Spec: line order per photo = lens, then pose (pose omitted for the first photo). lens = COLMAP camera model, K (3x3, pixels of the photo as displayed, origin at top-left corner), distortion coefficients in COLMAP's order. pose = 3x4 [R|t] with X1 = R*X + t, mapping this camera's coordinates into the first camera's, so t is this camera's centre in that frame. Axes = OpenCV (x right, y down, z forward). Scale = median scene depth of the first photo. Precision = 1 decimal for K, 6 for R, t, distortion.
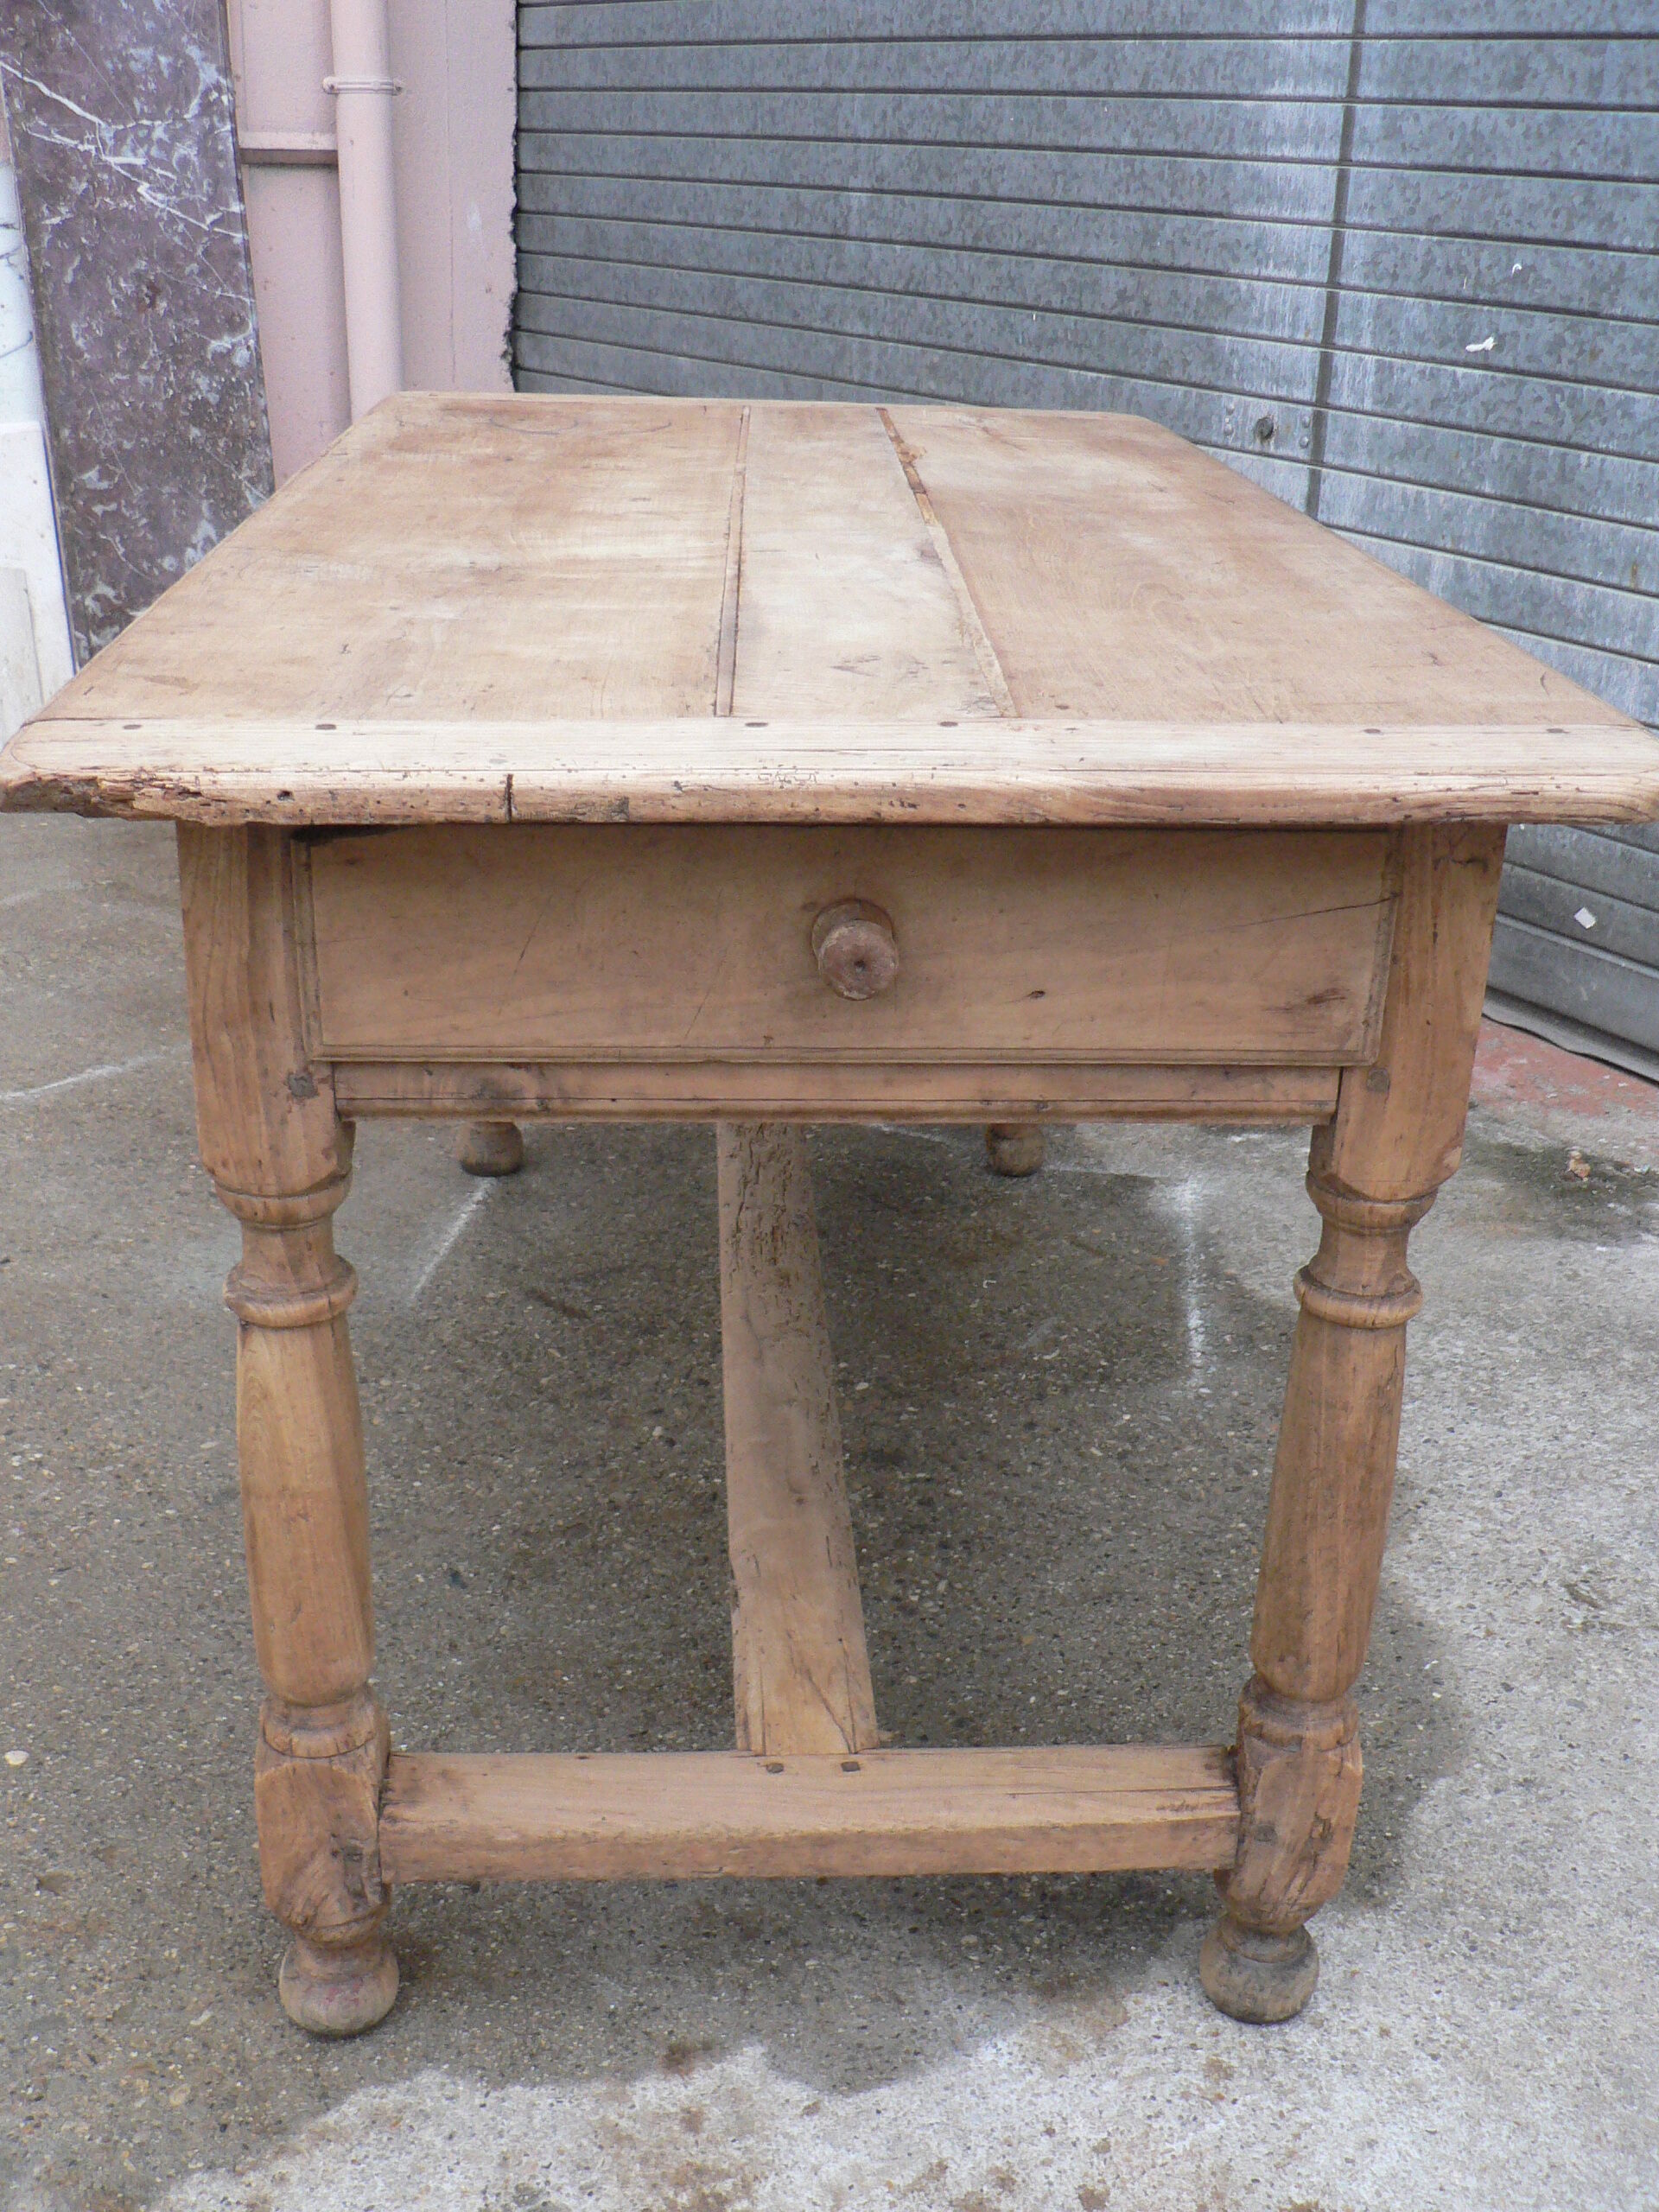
lens RADIAL K [[2394.5, 0, 868.4], [0, 2394.5, 1127.1], [0, 0, 1]] dist [-0.121076, 0.000000]
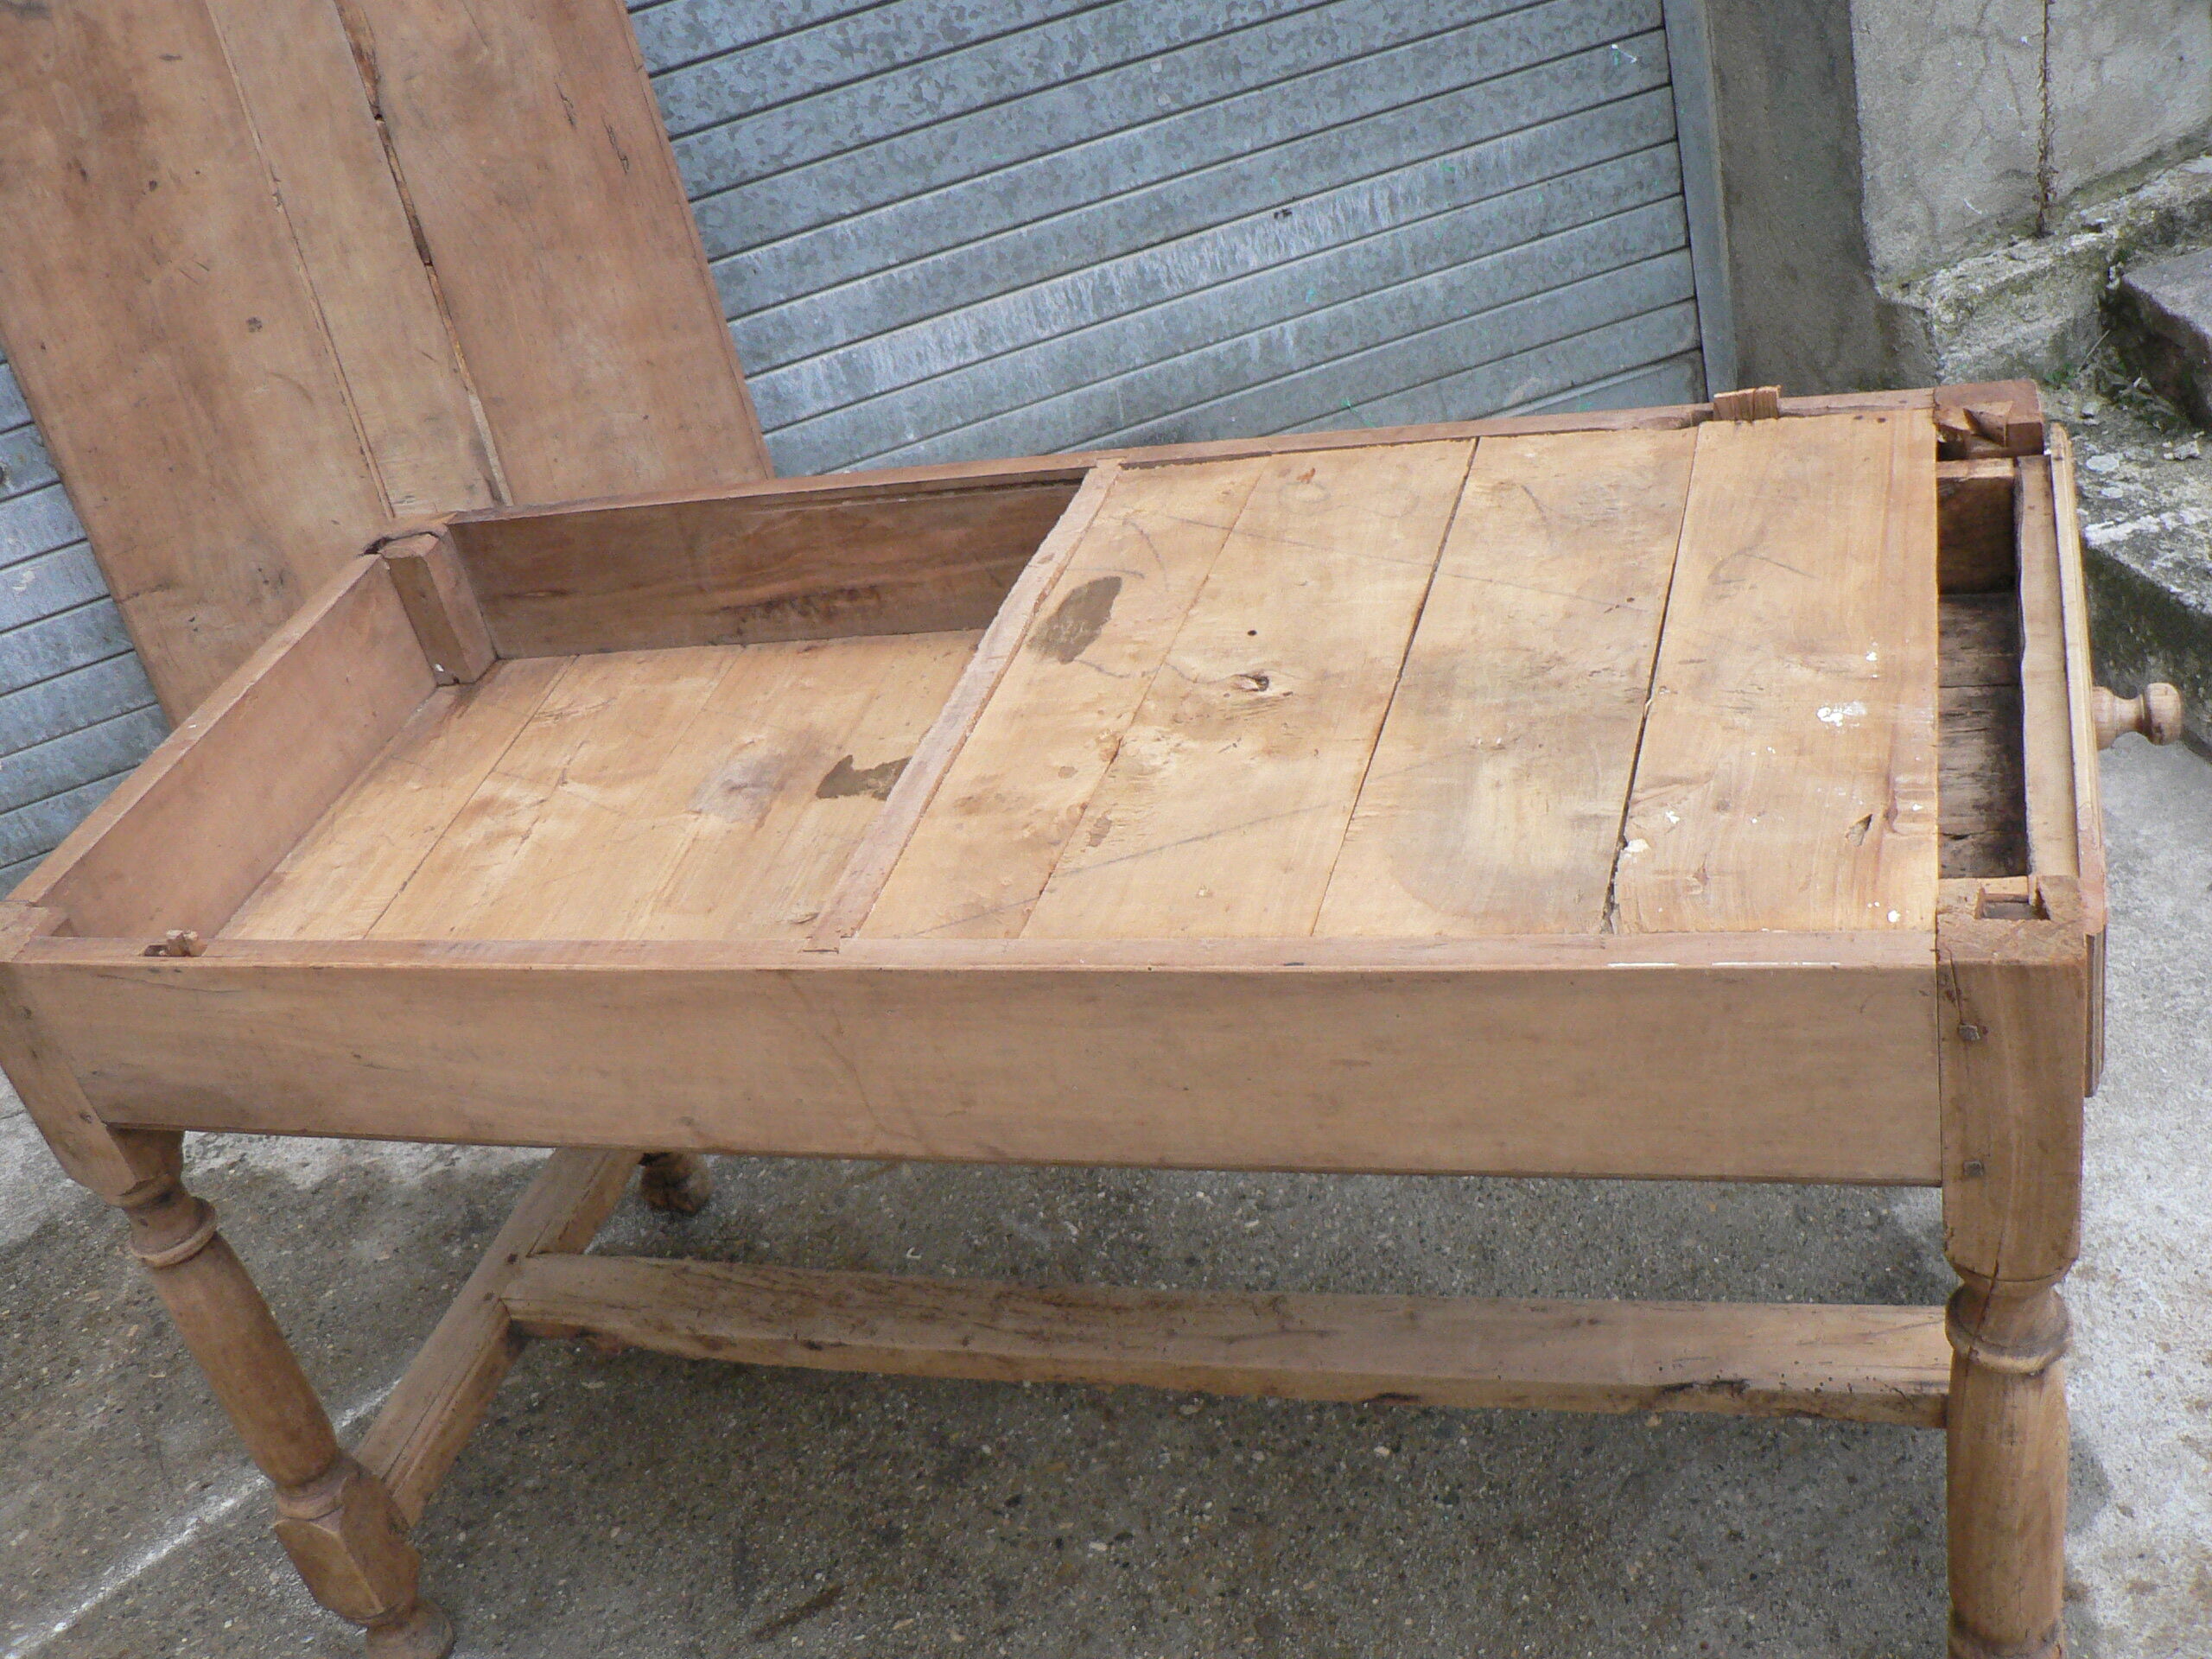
lens RADIAL K [[2394.5, 0, 1095.3], [0, 2394.5, 812.8], [0, 0, 1]] dist [-0.121076, 0.000000]
pose [[0.329316, -0.601834, 0.727562, -0.802966], [0.570679, 0.740745, 0.354433, -0.567177], [-0.752248, 0.298483, 0.587393, 0.495429]]
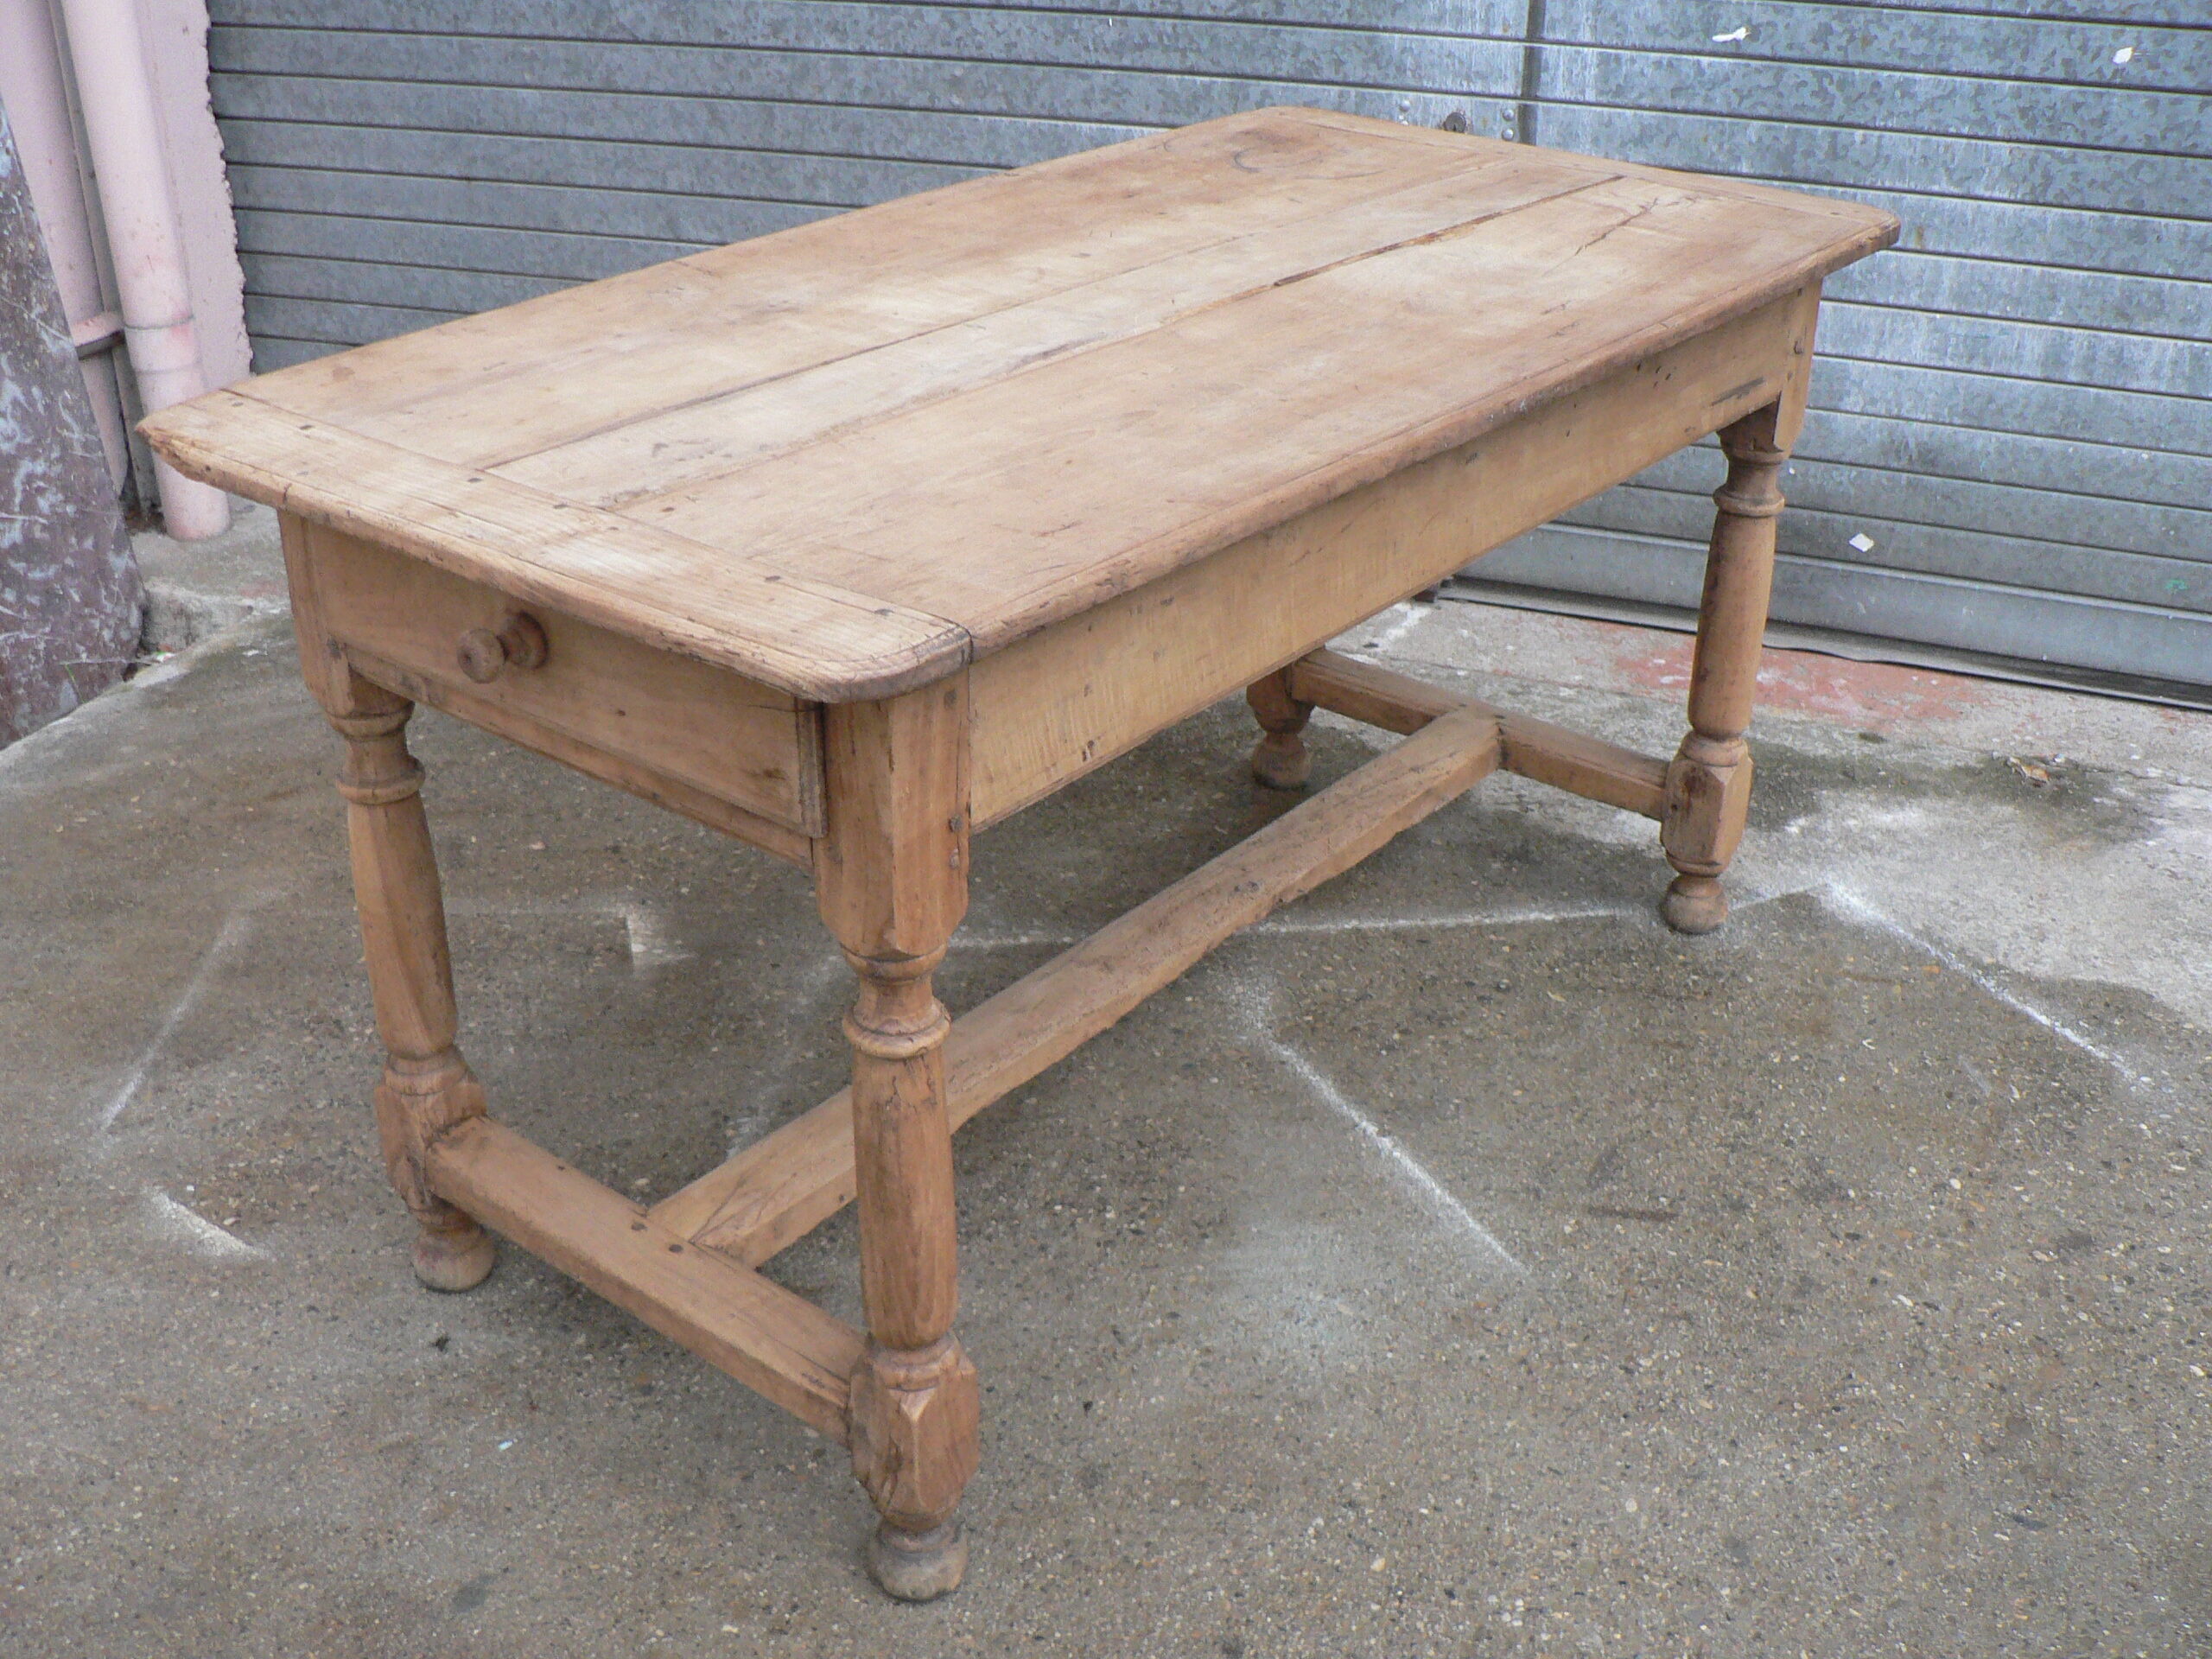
lens RADIAL K [[2394.5, 0, 1076.8], [0, 2394.5, 815.3], [0, 0, 1]] dist [-0.121076, 0.000000]
pose [[0.840721, -0.273096, 0.467554, -1.069664], [0.235695, 0.961969, 0.138071, -0.392953], [-0.487480, -0.005879, 0.873115, 0.414176]]
